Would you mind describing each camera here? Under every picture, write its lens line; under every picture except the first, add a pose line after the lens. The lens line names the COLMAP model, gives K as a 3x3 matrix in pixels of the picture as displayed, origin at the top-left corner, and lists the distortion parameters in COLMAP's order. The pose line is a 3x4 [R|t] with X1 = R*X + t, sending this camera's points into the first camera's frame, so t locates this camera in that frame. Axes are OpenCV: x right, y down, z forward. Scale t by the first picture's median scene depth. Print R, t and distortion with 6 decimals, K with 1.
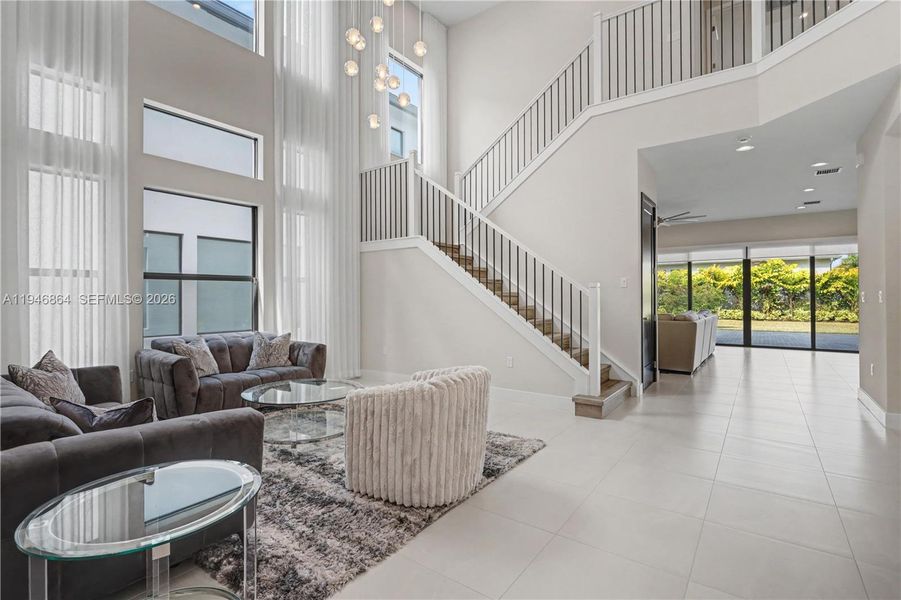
lens RADIAL K [[427.3, 0, 447.5], [0, 427.3, 296.5], [0, 0, 1]] dist [-0.027390, 0.000010]
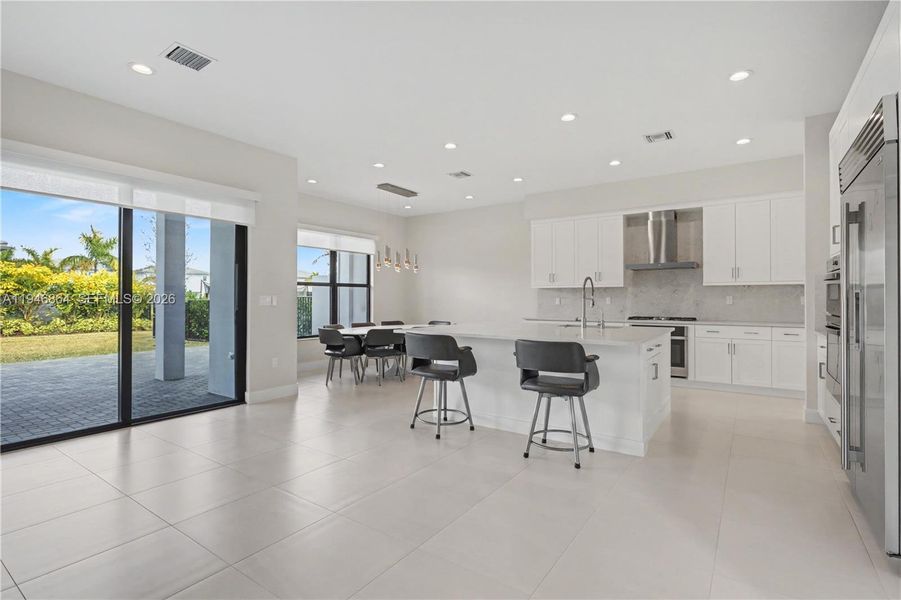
lens RADIAL K [[447.9, 0, 436.2], [0, 447.9, 297.6], [0, 0, 1]] dist [-0.021868, -0.000404]
pose [[-0.016919, 0.007878, 0.999826, 0.157162], [-0.001991, 0.999967, -0.007913, -0.001225], [-0.999855, -0.002125, -0.016903, 0.263404]]
